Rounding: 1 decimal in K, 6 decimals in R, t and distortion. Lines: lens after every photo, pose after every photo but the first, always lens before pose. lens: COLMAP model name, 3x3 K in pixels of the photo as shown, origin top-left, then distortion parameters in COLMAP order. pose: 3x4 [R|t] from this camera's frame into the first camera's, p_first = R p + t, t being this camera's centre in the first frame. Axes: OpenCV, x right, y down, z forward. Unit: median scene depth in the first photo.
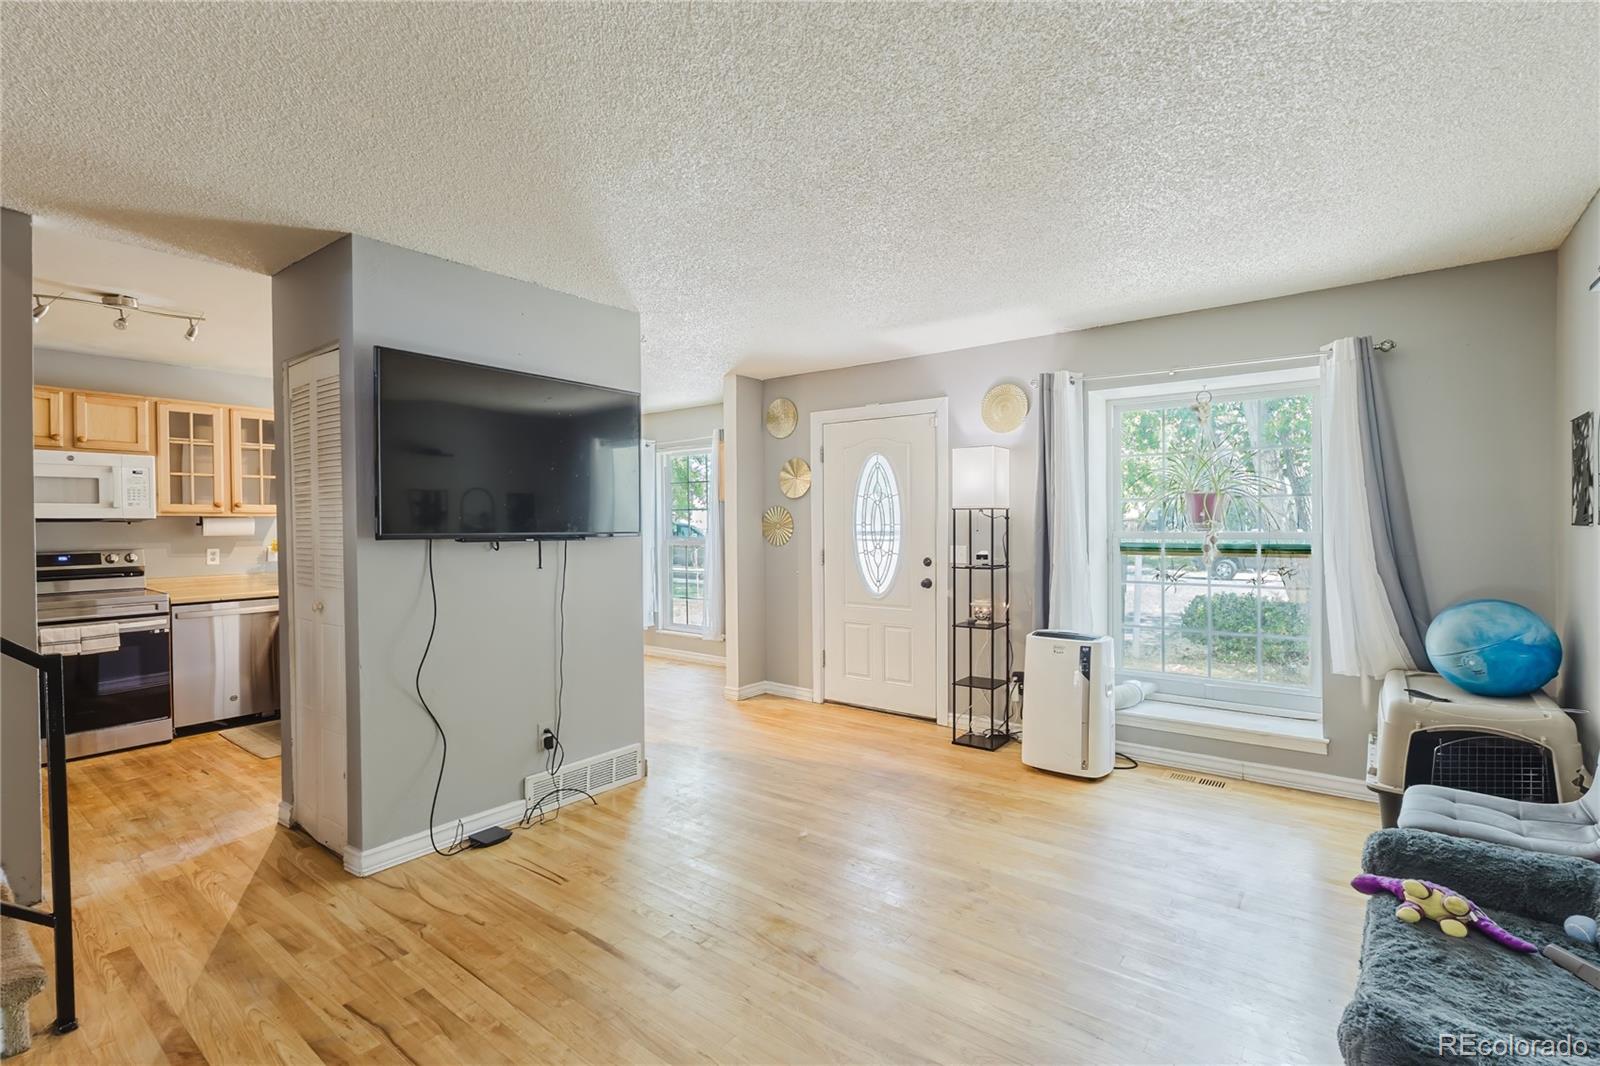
lens RADIAL K [[731.4, 0, 806.1], [0, 731.4, 533.2], [0, 0, 1]] dist [0.000757, 0.001033]
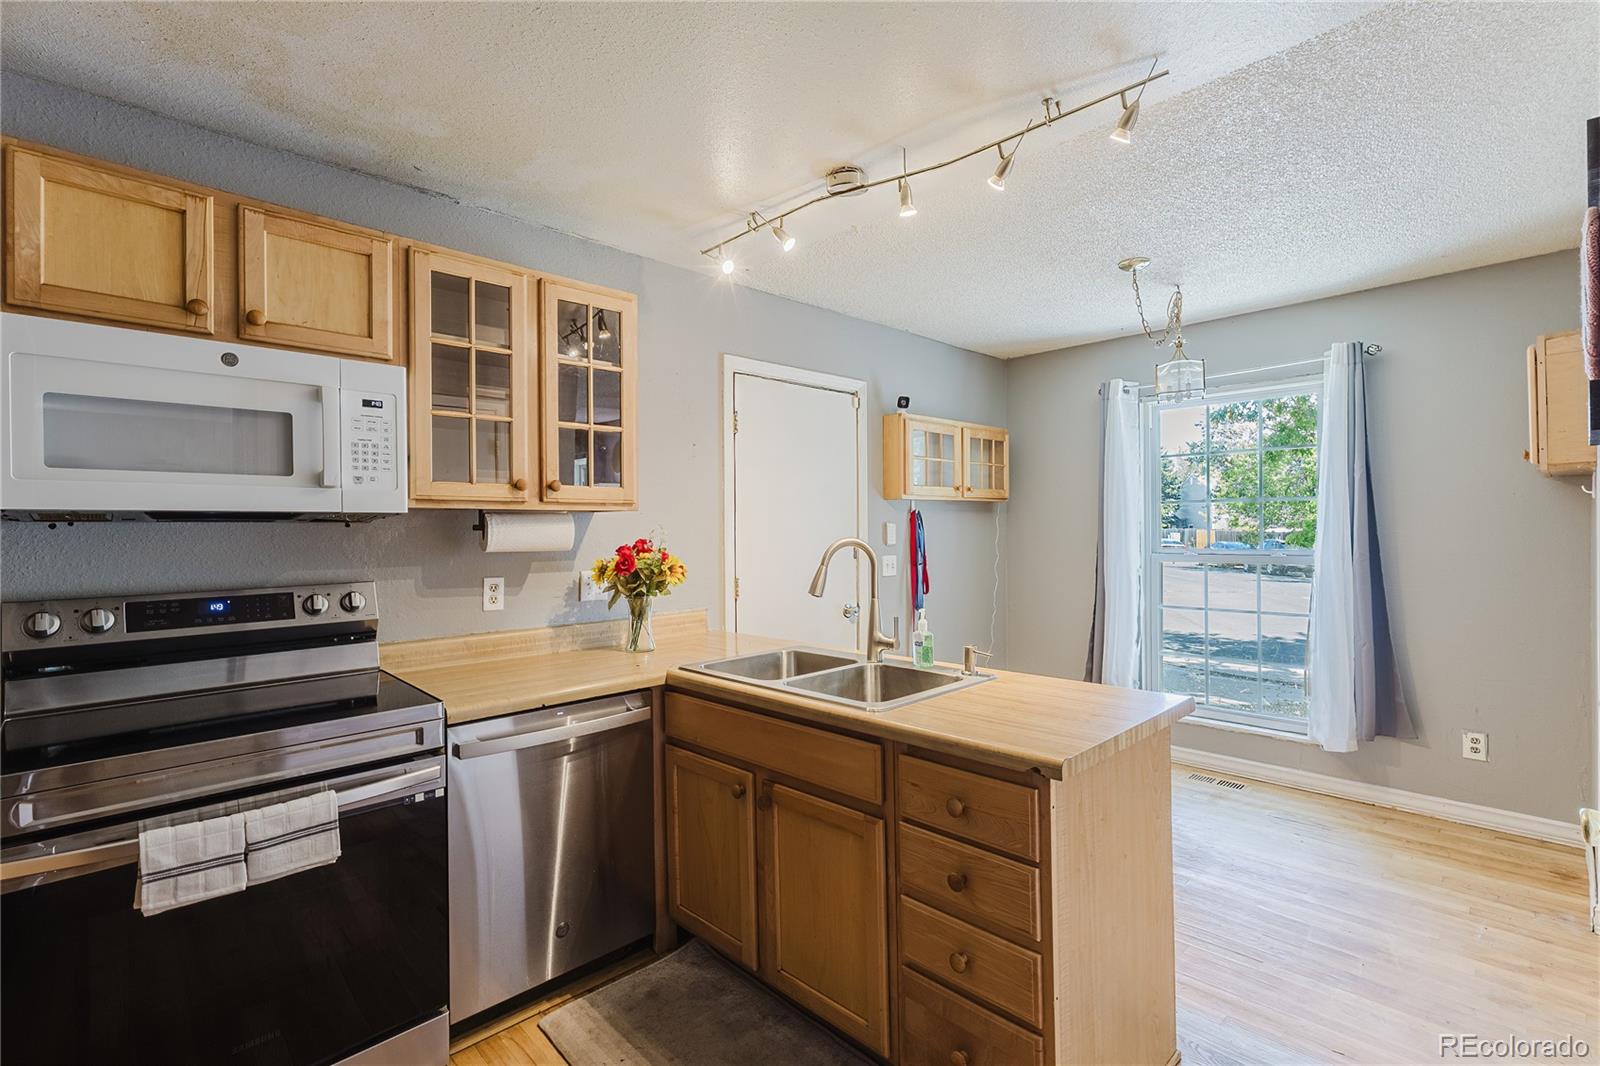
lens RADIAL K [[731.4, 0, 806.1], [0, 731.4, 533.2], [0, 0, 1]] dist [0.000757, 0.001033]
pose [[0.989129, -0.002634, -0.147026, -0.594478], [0.001051, 0.999941, -0.010842, -0.003519], [0.147046, 0.010569, 0.989073, 0.610945]]
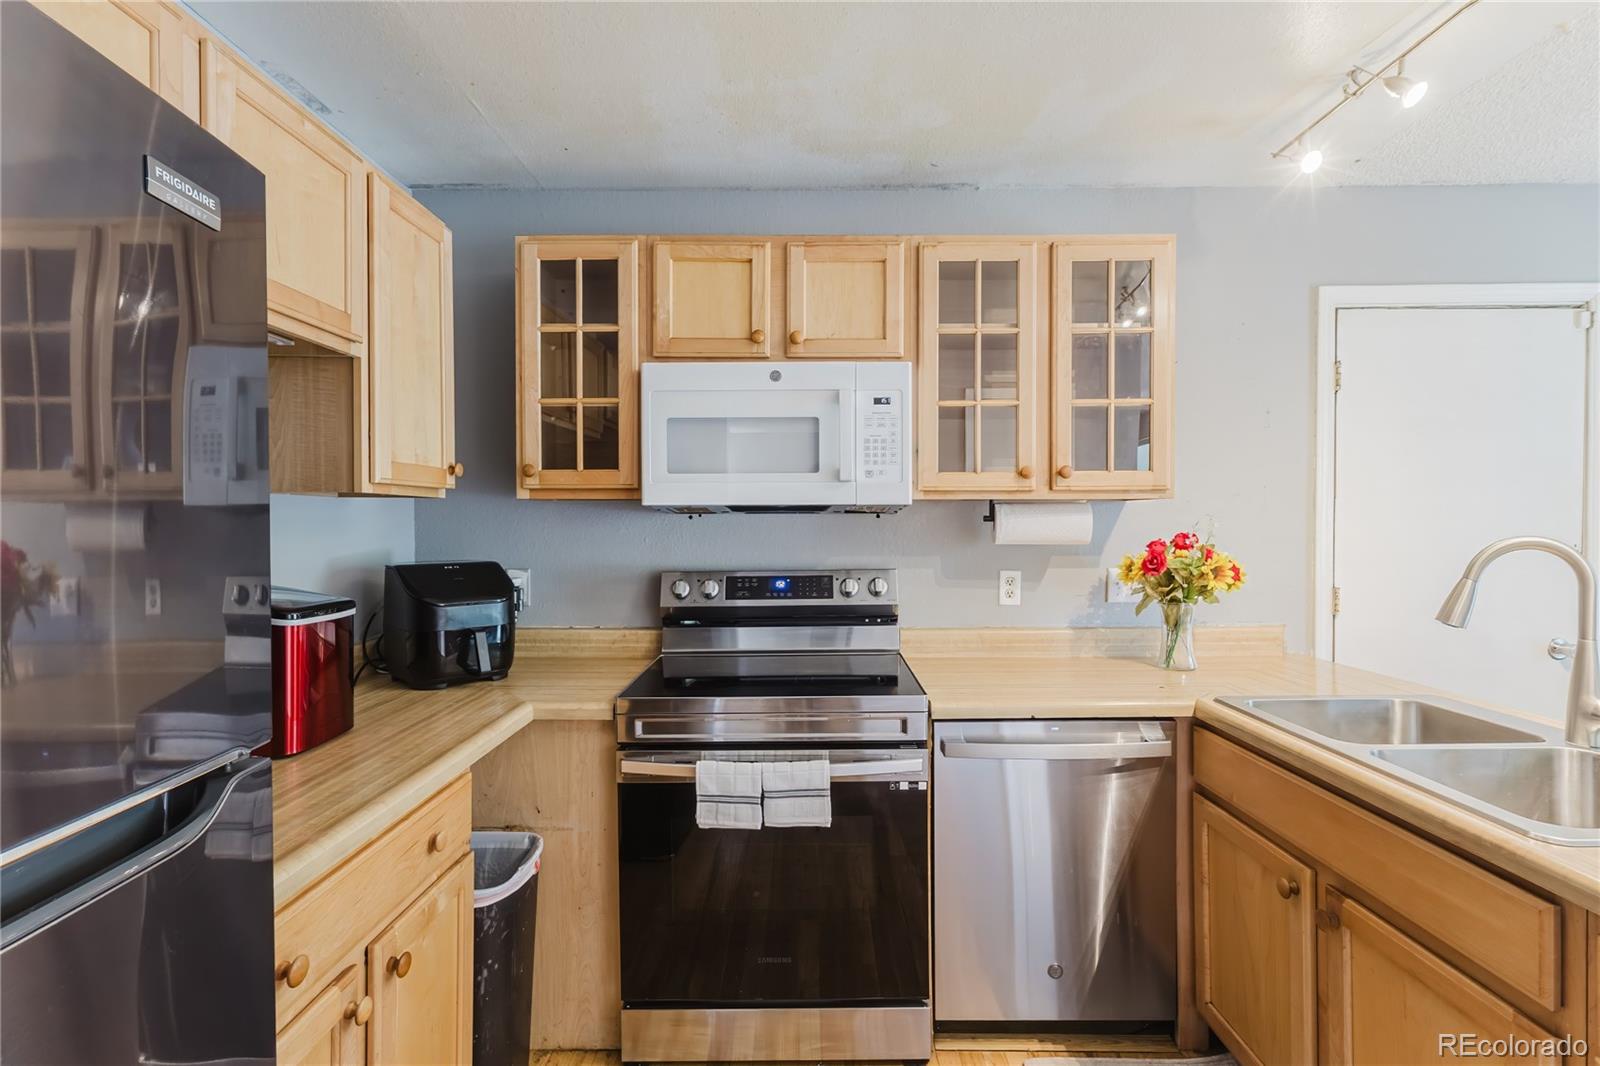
lens RADIAL K [[731.4, 0, 806.1], [0, 731.4, 533.2], [0, 0, 1]] dist [0.000757, 0.001033]
pose [[0.602923, 0.013255, -0.797690, -0.575991], [-0.013108, 0.999892, 0.006708, -0.005003], [0.797692, 0.006412, 0.603031, 0.684545]]
